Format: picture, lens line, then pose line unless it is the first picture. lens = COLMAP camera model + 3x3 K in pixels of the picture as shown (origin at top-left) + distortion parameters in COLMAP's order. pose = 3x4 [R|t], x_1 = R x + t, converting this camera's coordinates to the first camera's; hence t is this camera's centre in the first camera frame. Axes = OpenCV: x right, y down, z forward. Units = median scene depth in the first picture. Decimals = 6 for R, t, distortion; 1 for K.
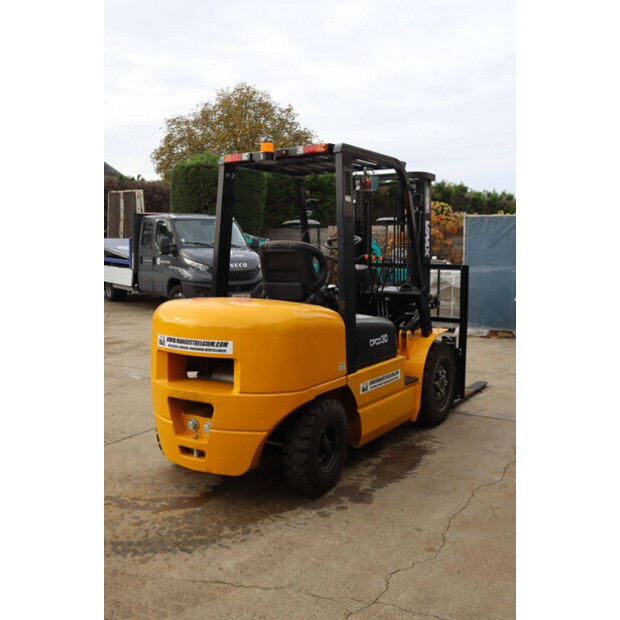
lens RADIAL K [[629.7, 0, 309.4], [0, 629.7, 311.3], [0, 0, 1]] dist [-0.062251, 0.000000]
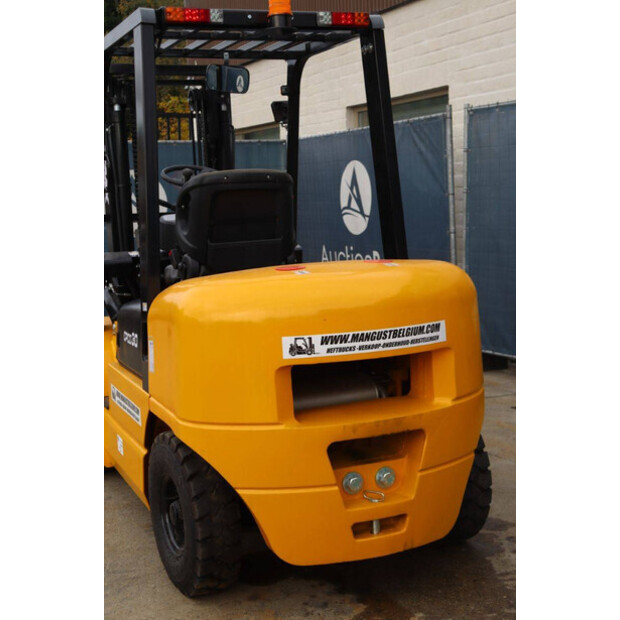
lens RADIAL K [[1011.8, 0, 309.9], [0, 1011.8, 307.4], [0, 0, 1]] dist [0.191719, 0.000000]
pose [[0.565835, -0.118012, 0.816029, -0.954429], [0.121805, 0.990809, 0.058828, -0.038608], [-0.815472, 0.066110, 0.575009, 0.484901]]
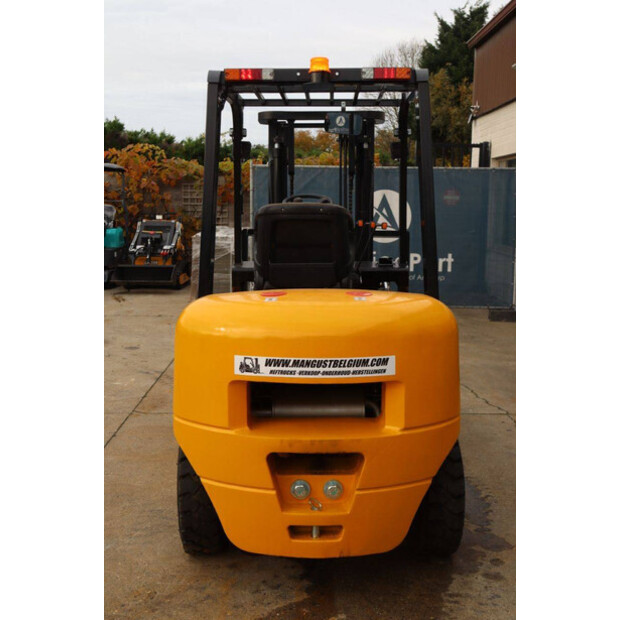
lens RADIAL K [[780.1, 0, 310.1], [0, 780.1, 309.1], [0, 0, 1]] dist [0.026418, 0.000000]
pose [[0.848589, -0.069099, 0.524520, -0.589316], [0.049687, 0.997461, 0.051017, -0.045831], [-0.526714, -0.017230, 0.849868, 0.312022]]
